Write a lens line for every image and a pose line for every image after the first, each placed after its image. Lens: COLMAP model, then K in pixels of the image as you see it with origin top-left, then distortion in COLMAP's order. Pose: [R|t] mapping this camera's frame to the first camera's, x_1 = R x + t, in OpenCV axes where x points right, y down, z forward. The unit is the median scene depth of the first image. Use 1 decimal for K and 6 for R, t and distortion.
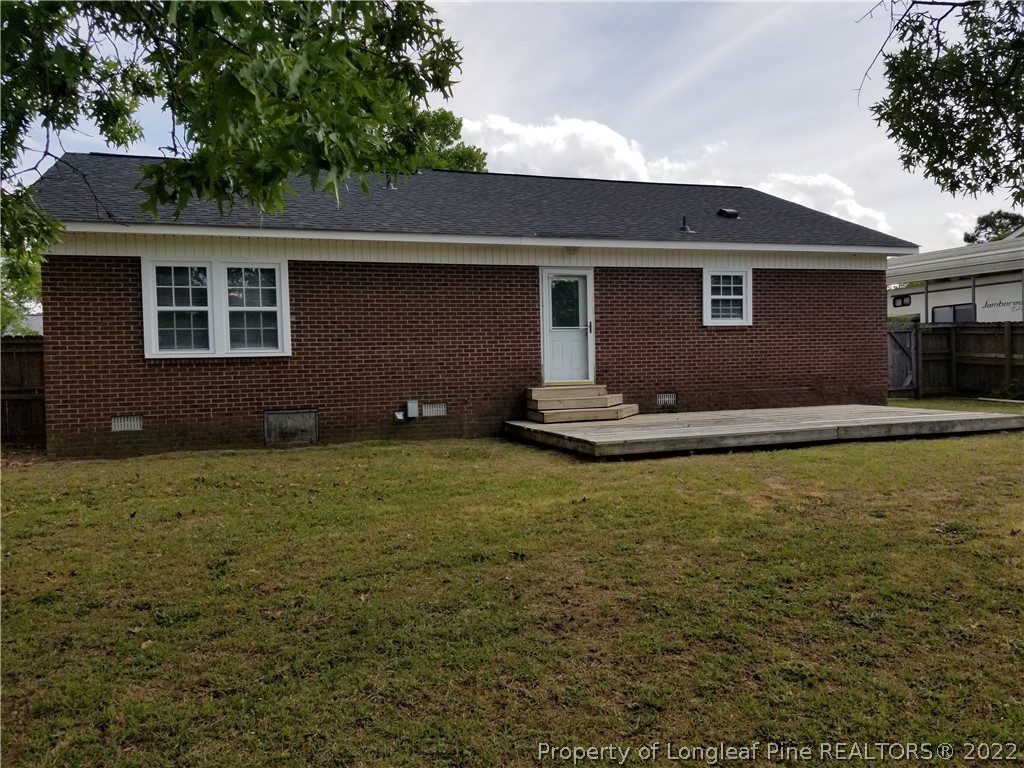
lens RADIAL K [[793.5, 0, 513.6], [0, 793.5, 388.7], [0, 0, 1]] dist [0.068152, -0.117106]
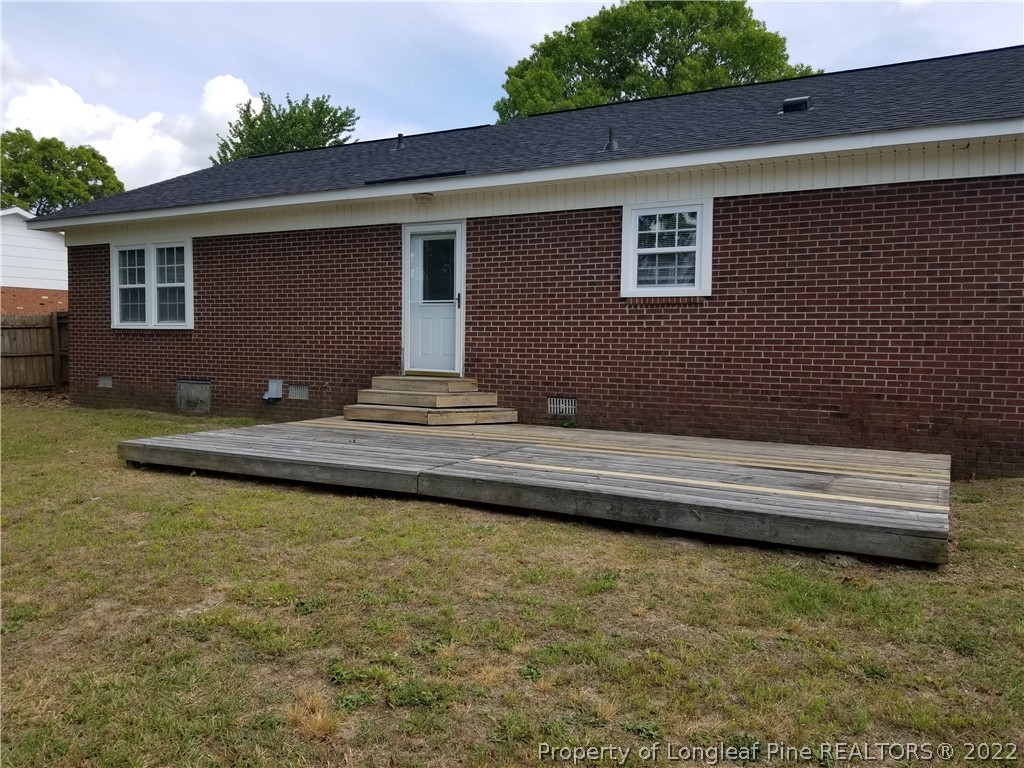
lens RADIAL K [[793.5, 0, 513.6], [0, 793.5, 388.7], [0, 0, 1]] dist [0.068152, -0.117106]
pose [[0.668069, 0.075165, -0.740293, 0.675048], [-0.055605, 0.997146, 0.051065, -0.034705], [0.742019, 0.007049, 0.670342, 0.524663]]
